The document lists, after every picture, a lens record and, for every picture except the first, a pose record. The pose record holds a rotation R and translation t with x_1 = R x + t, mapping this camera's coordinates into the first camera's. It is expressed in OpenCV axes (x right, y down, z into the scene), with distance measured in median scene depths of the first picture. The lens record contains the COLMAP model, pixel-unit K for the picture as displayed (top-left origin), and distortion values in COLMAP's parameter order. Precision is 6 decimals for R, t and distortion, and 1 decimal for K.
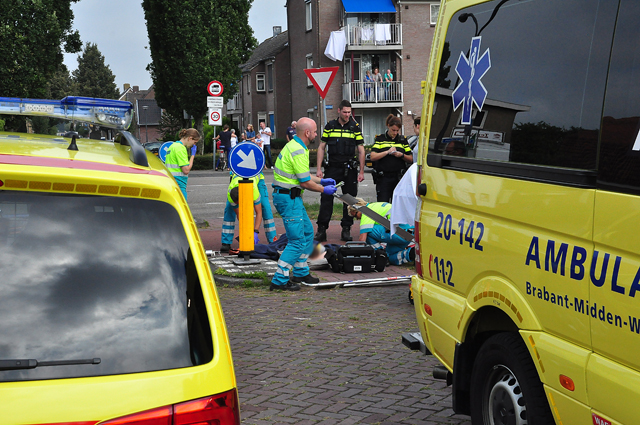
lens RADIAL K [[1087.4, 0, 323.4], [0, 1087.4, 213.0], [0, 0, 1]] dist [0.166972, 0.000000]
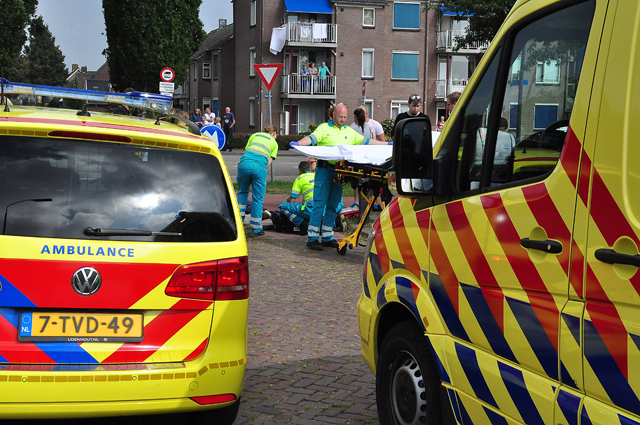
lens RADIAL K [[1021.8, 0, 324.7], [0, 1021.8, 211.2], [0, 0, 1]] dist [0.173090, 0.000000]
pose [[0.997058, 0.036959, 0.067151, -0.004924], [-0.037948, 0.999188, 0.013516, 0.003919], [-0.066597, -0.016025, 0.997651, -0.054105]]
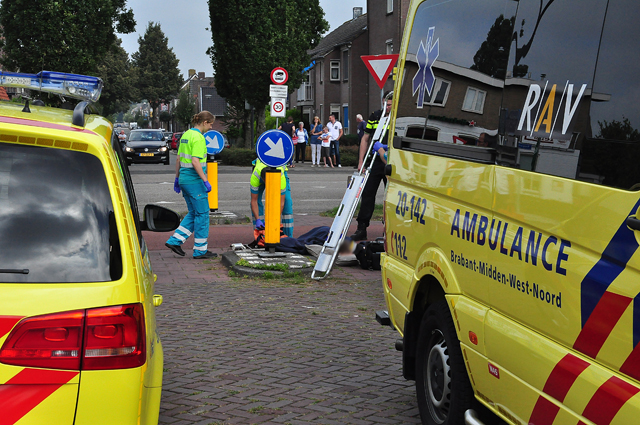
lens RADIAL K [[1255.3, 0, 317.8], [0, 1255.3, 215.2], [0, 0, 1]] dist [0.211848, 0.000000]
pose [[0.996482, 0.032714, -0.077156, 0.016488], [-0.033164, 0.999440, -0.004562, 0.004187], [0.076964, 0.007105, 0.997009, -0.030906]]
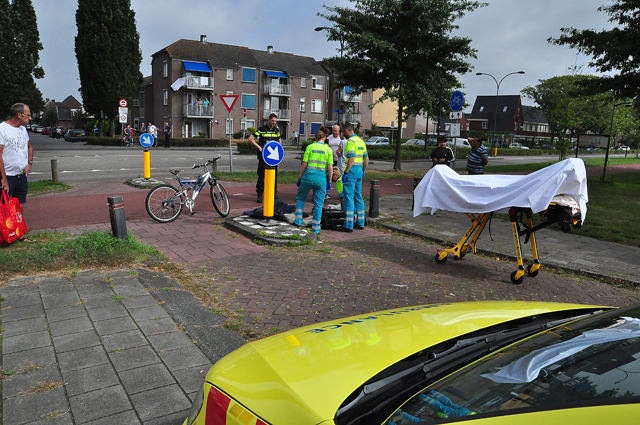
lens RADIAL K [[468.6, 0, 308.6], [0, 468.6, 195.1], [0, 0, 1]] dist [-0.007331, 0.004306]
pose [[0.941501, 0.003028, 0.336995, -0.070104], [-0.023717, 0.998076, 0.057293, -0.009083], [-0.336173, -0.061934, 0.939761, 0.120871]]
